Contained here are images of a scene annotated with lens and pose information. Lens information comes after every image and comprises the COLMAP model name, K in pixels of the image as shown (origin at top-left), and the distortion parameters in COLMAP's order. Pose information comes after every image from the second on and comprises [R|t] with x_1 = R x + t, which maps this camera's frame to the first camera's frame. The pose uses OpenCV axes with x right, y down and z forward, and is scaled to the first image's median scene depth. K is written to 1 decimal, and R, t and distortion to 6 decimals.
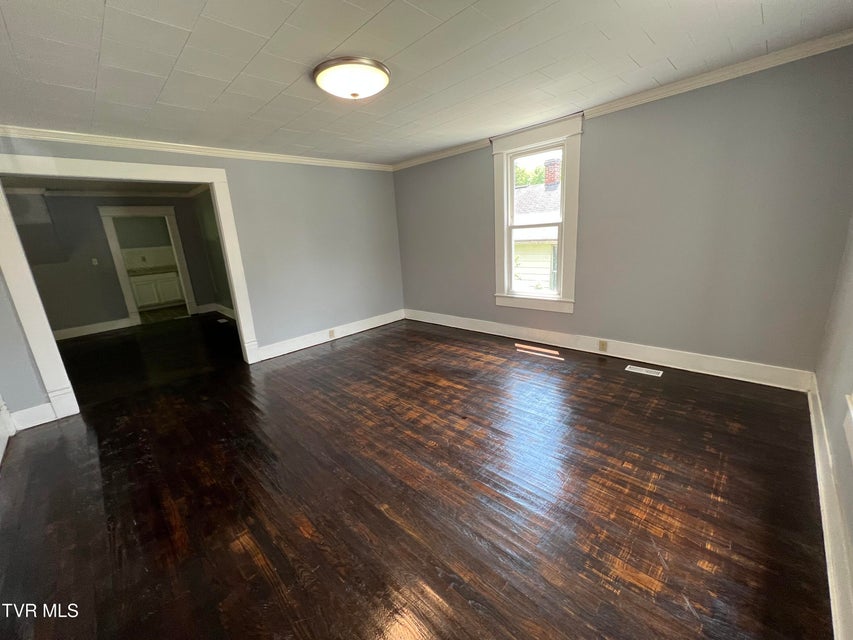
lens RADIAL K [[339.8, 0, 425.1], [0, 339.8, 318.9], [0, 0, 1]] dist [0.000647, -0.000993]
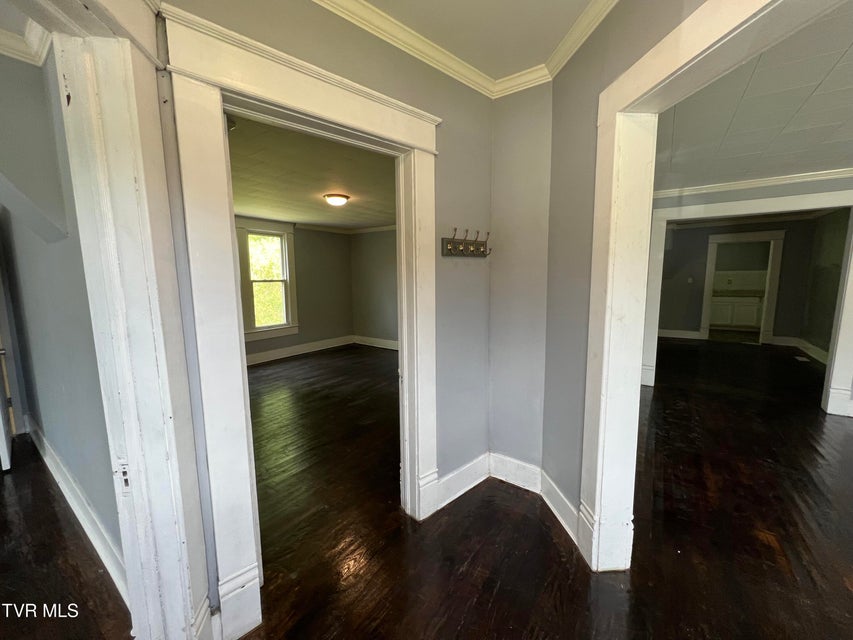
lens RADIAL K [[339.8, 0, 423.8], [0, 339.8, 317.8], [0, 0, 1]] dist [0.000647, -0.000993]
pose [[0.170818, 0.184076, -0.967955, 0.100567], [-0.247254, 0.958968, 0.138733, 0.043327], [0.953775, 0.215632, 0.209322, -0.218691]]
